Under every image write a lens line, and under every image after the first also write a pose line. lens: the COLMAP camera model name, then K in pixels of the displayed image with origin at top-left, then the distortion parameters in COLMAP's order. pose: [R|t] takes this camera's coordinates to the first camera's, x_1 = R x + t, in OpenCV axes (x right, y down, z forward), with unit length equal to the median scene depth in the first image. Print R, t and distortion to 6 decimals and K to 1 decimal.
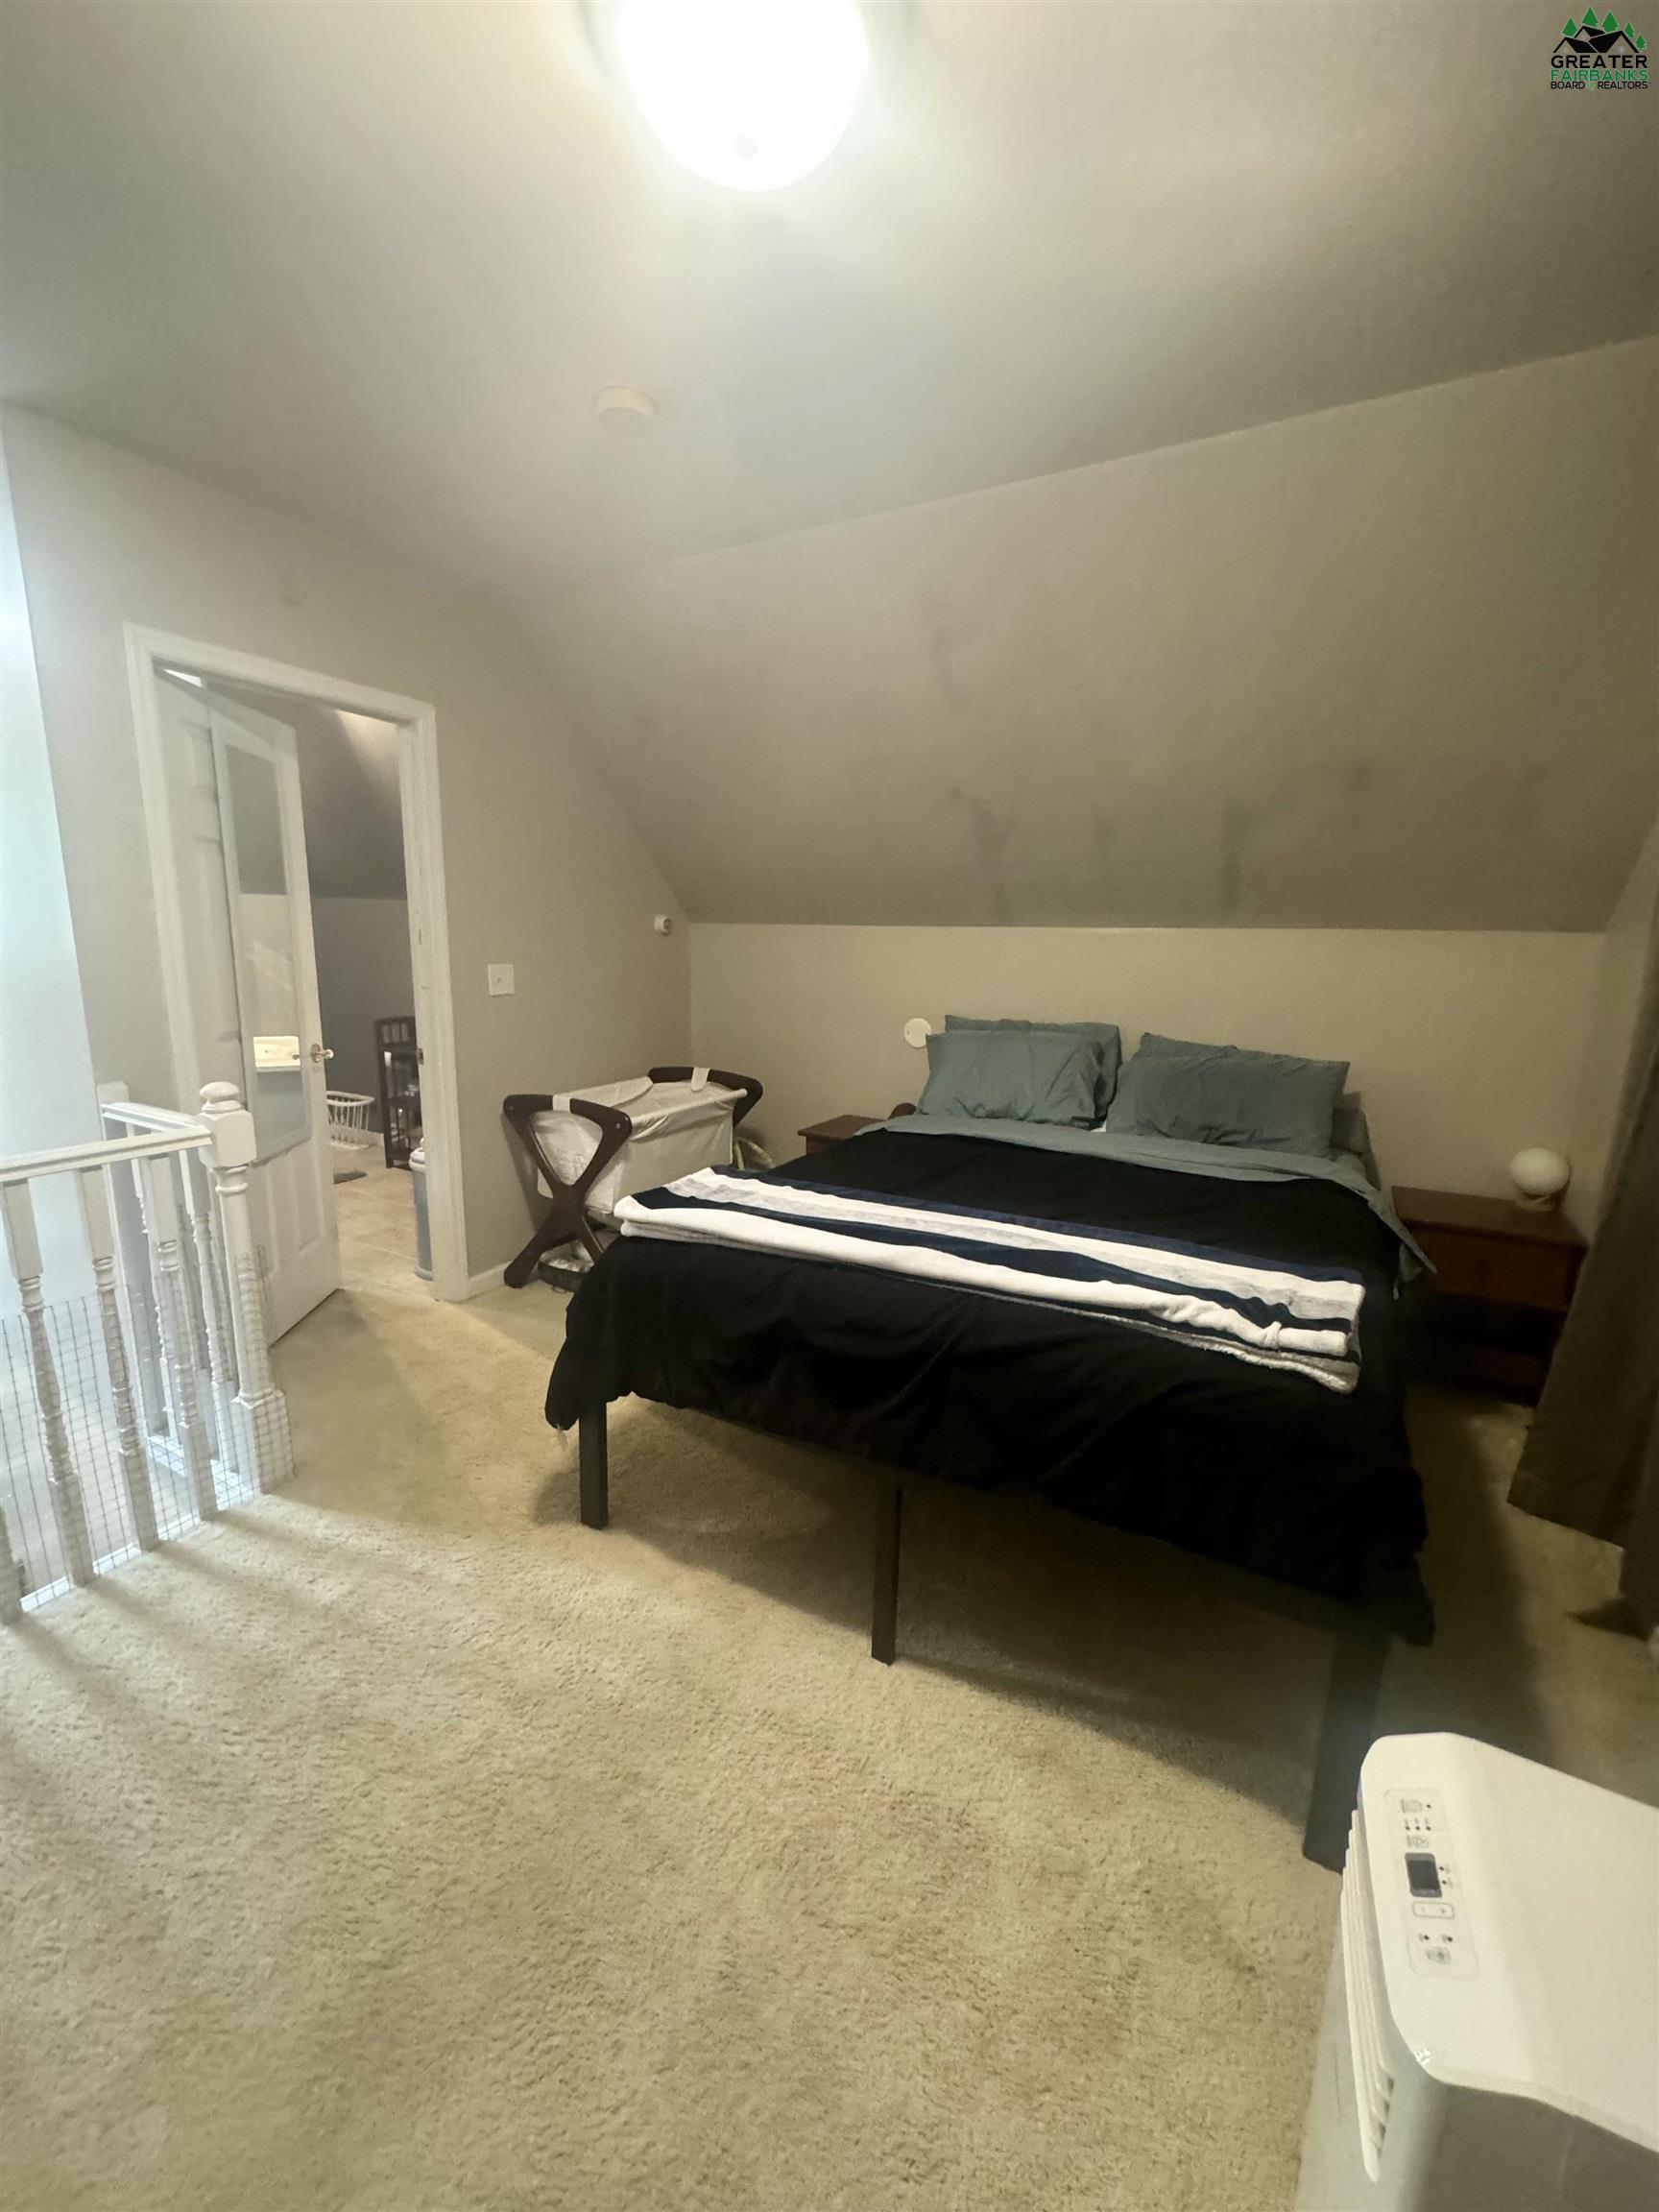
lens RADIAL K [[885.1, 0, 827.4], [0, 885.1, 1100.4], [0, 0, 1]] dist [-0.000984, -0.000216]
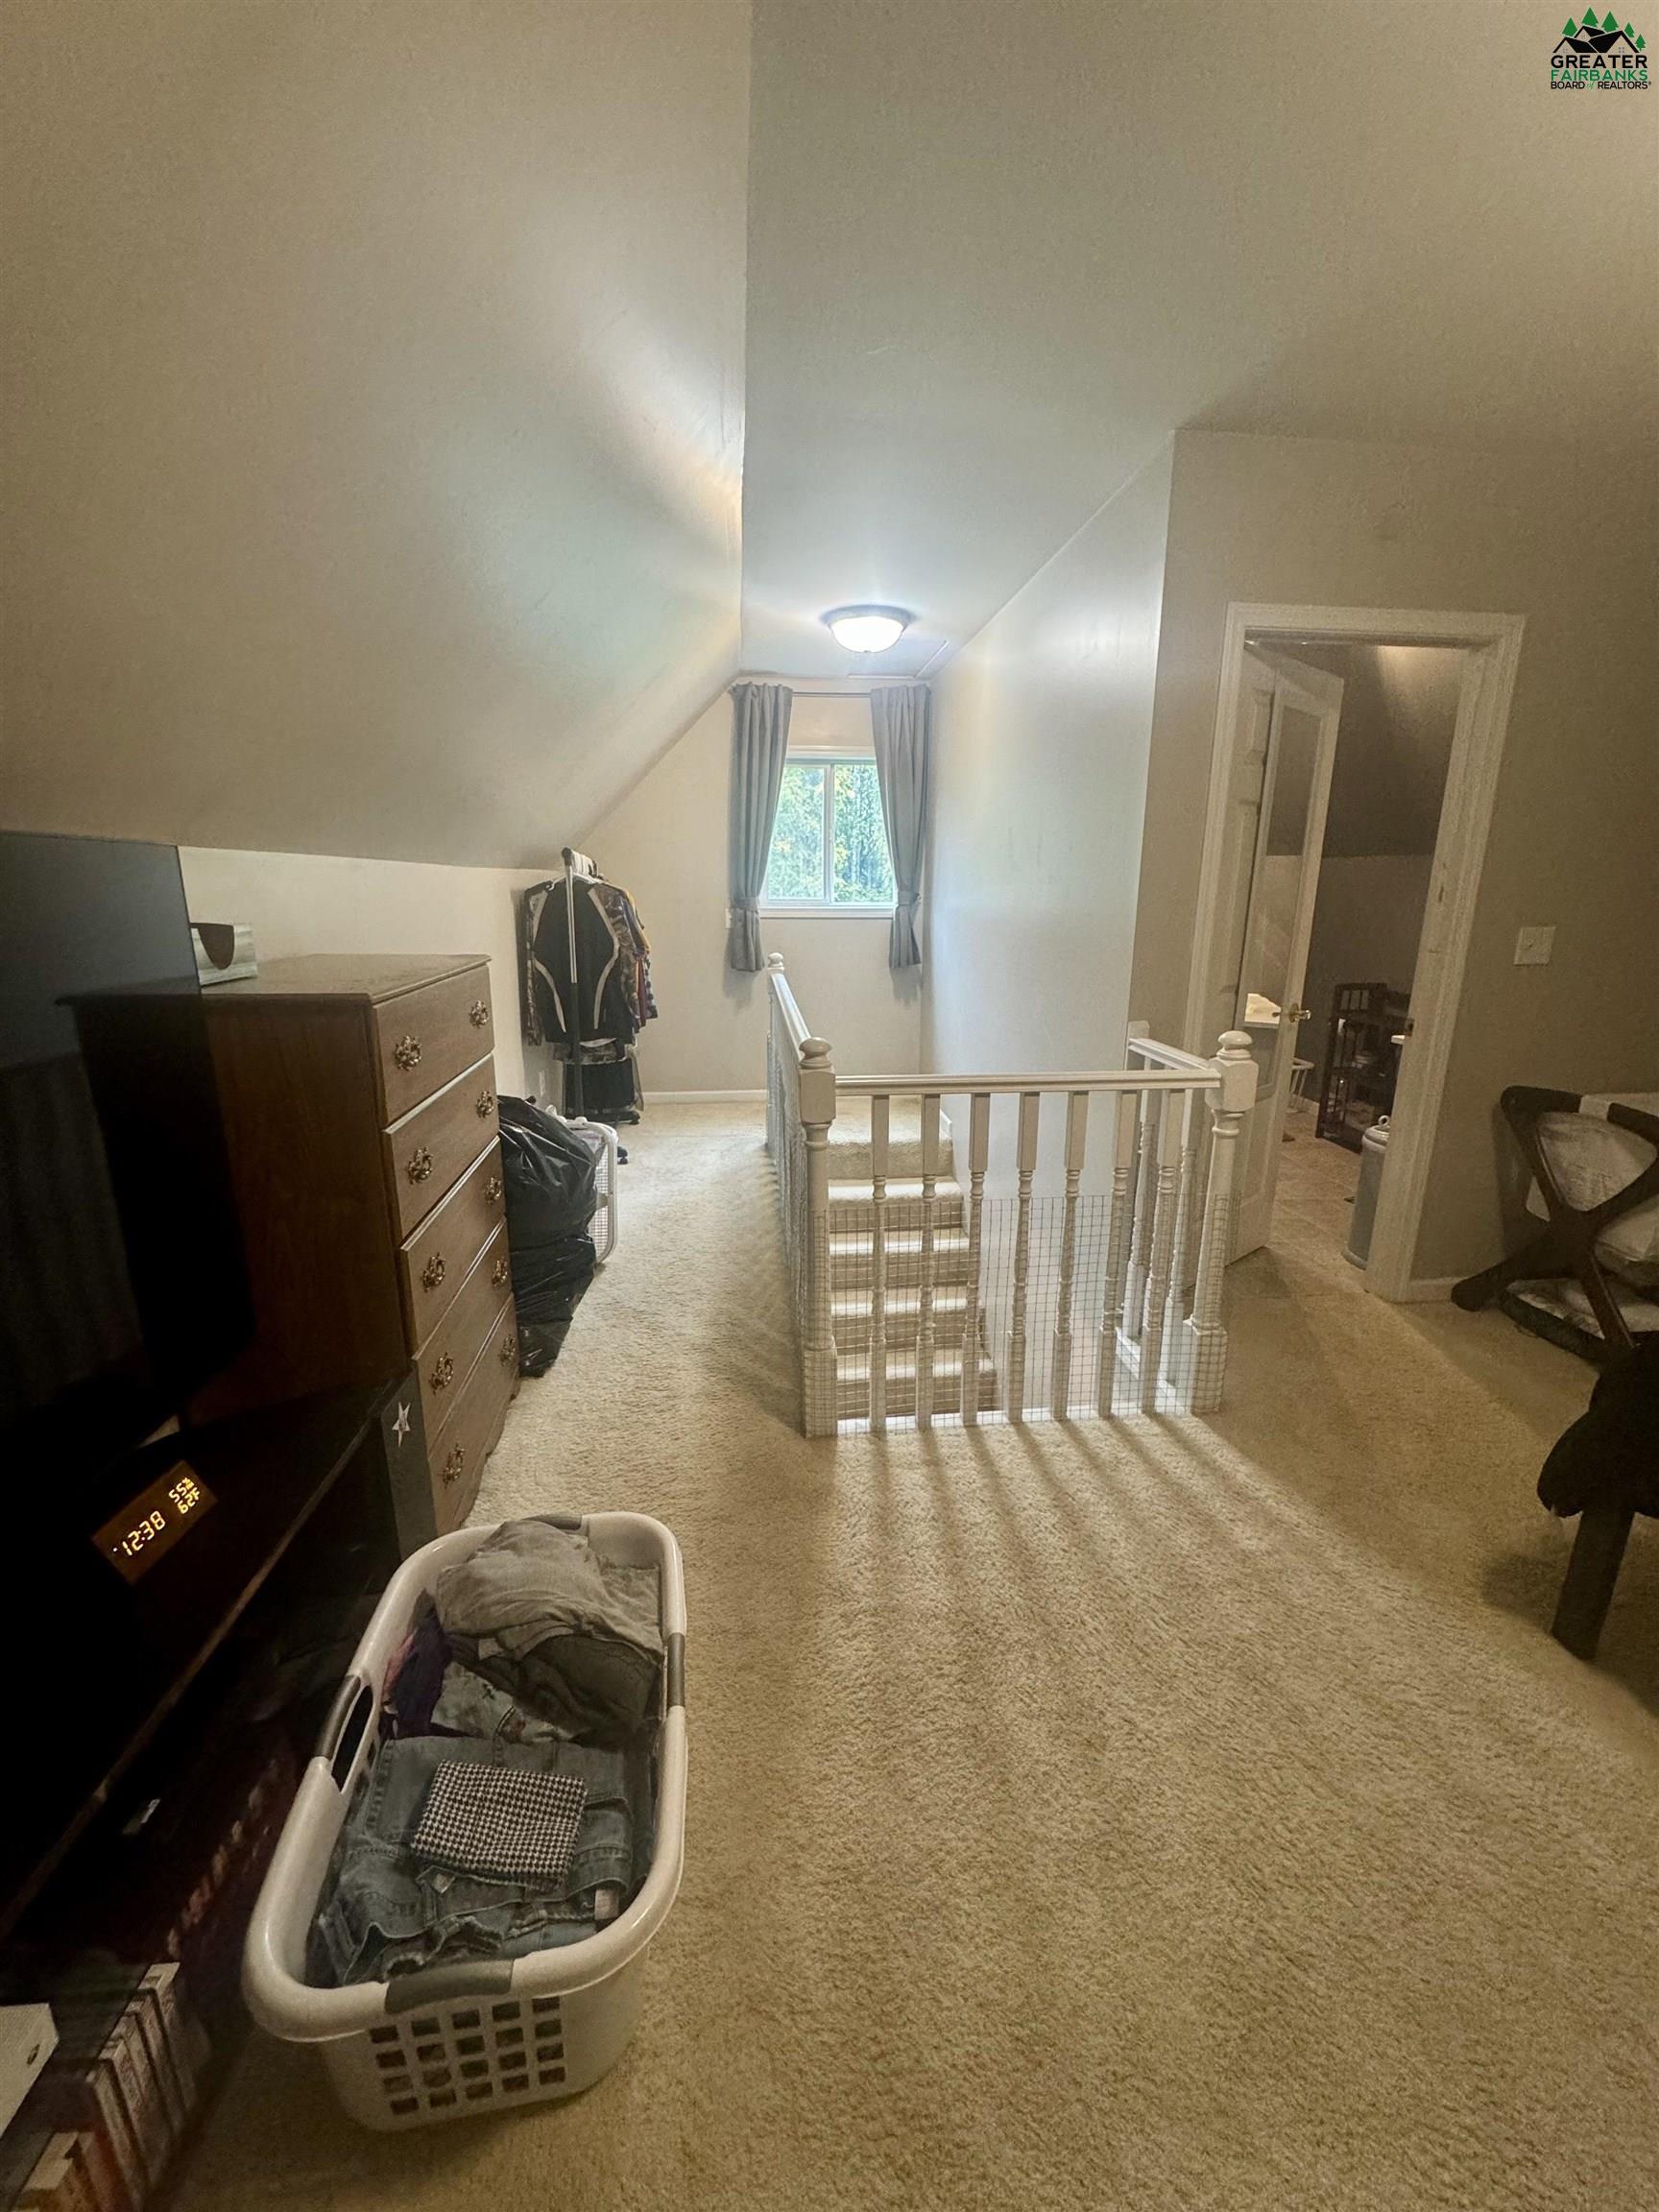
lens RADIAL K [[885.1, 0, 827.4], [0, 885.1, 1100.4], [0, 0, 1]] dist [-0.000984, -0.000216]
pose [[0.573884, 0.176475, -0.799696, -0.089478], [-0.144684, 0.982993, 0.113096, 0.009940], [0.806054, 0.050799, 0.589658, -0.012623]]
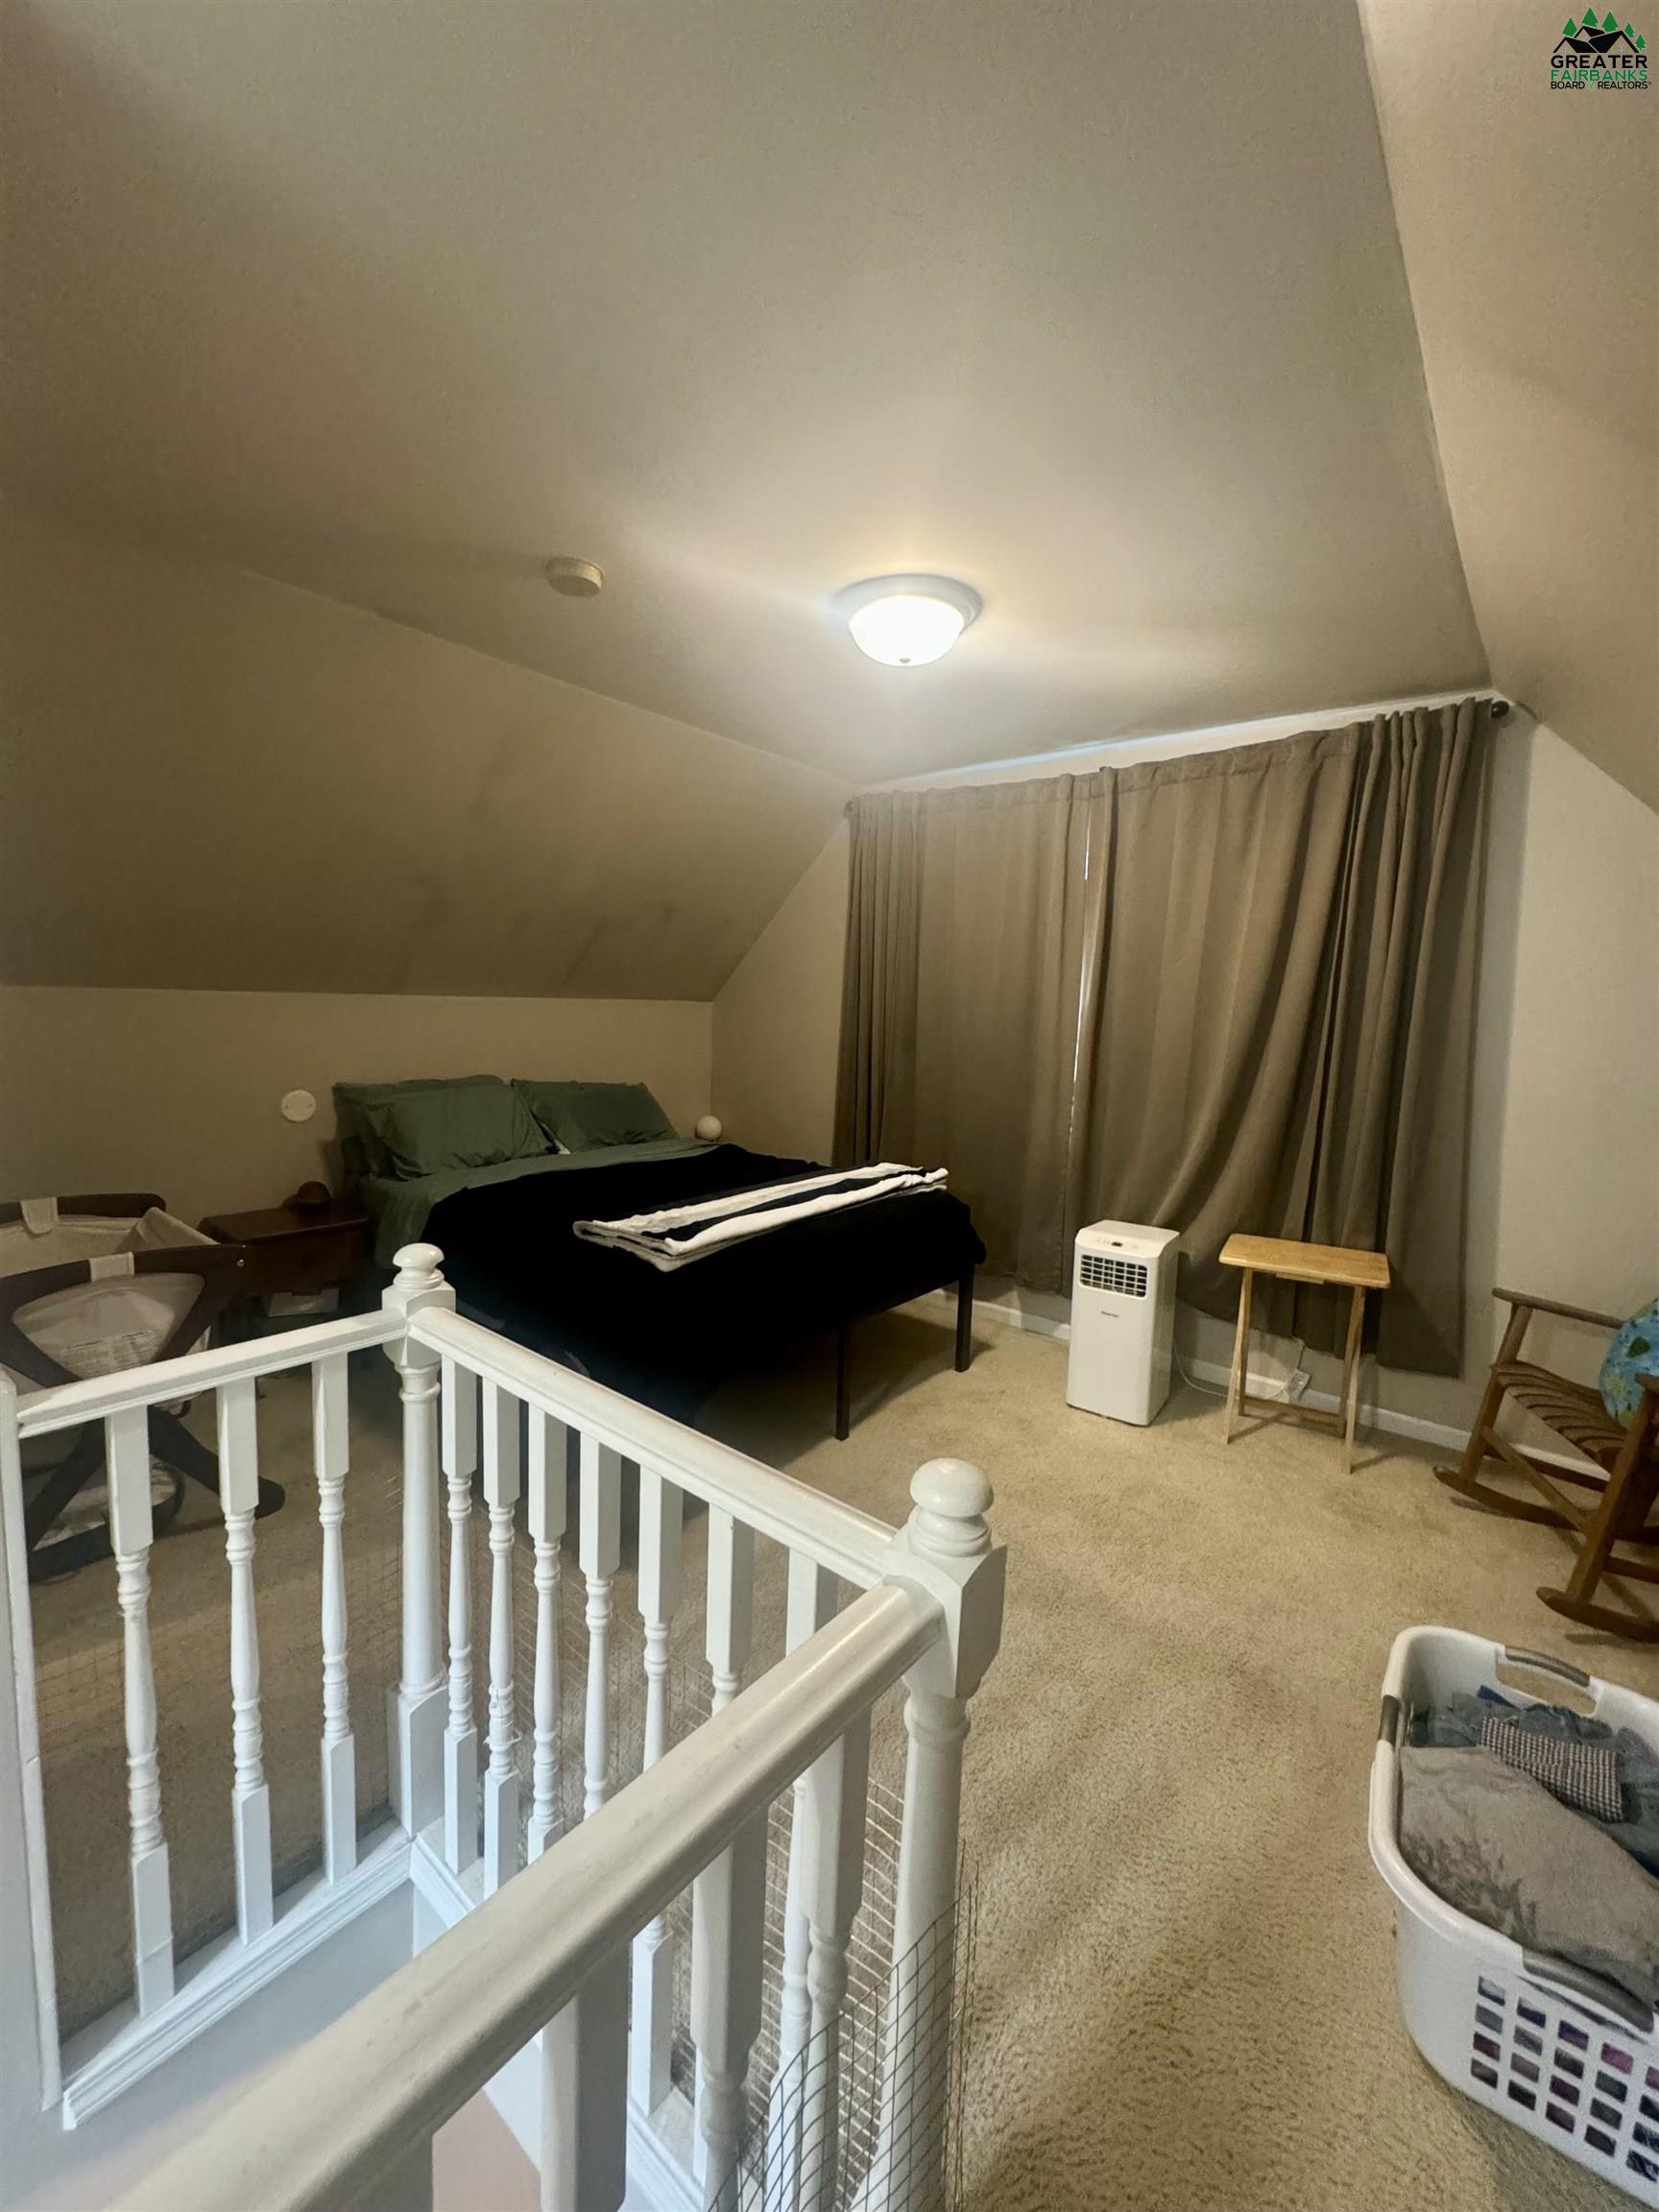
lens RADIAL K [[878.9, 0, 829.5], [0, 878.9, 1106.0], [0, 0, 1]] dist [-0.001891, 0.000408]
pose [[0.156535, -0.119567, 0.980408, -1.152484], [0.155002, 0.983319, 0.095174, -0.127096], [-0.975434, 0.137067, 0.172457, 0.484384]]
